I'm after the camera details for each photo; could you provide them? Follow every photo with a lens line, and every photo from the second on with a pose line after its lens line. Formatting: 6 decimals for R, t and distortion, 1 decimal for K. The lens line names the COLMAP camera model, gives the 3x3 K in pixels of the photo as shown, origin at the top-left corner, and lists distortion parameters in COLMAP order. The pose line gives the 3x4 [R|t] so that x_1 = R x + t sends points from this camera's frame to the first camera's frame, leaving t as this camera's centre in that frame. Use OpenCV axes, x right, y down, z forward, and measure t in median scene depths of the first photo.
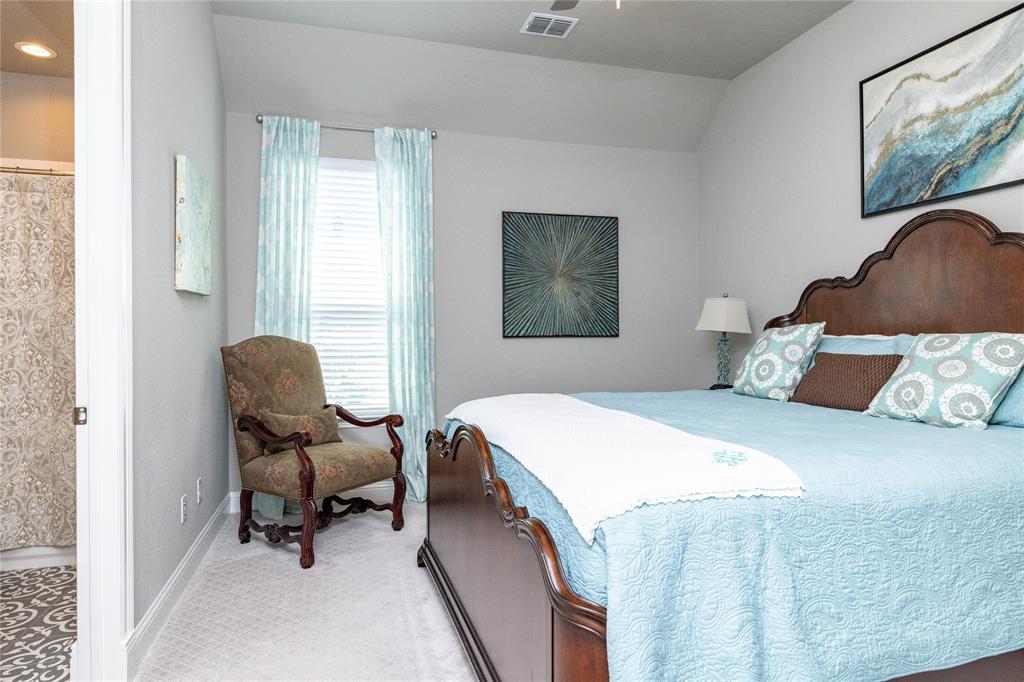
lens RADIAL K [[595.9, 0, 510.5], [0, 595.9, 340.1], [0, 0, 1]] dist [-0.001945, -0.000704]
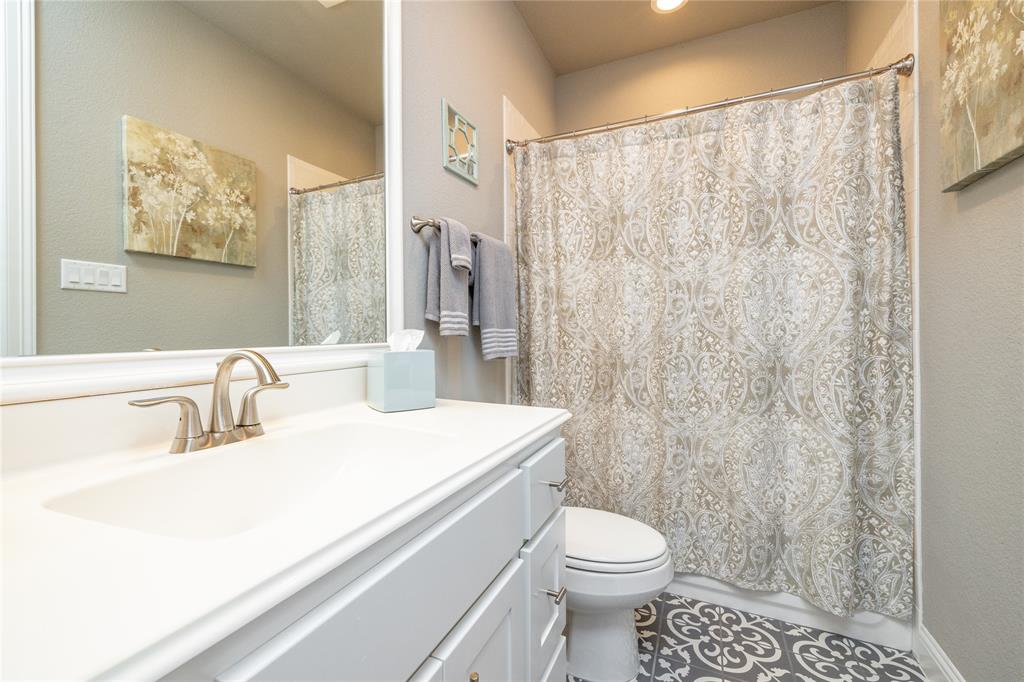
lens RADIAL K [[428.3, 0, 510.0], [0, 428.3, 336.1], [0, 0, 1]] dist [-0.005527, -0.002668]
pose [[0.760528, 0.003815, -0.649293, -0.627603], [-0.000795, 0.999987, 0.004945, 0.021234], [0.649304, -0.003244, 0.760522, 0.392079]]
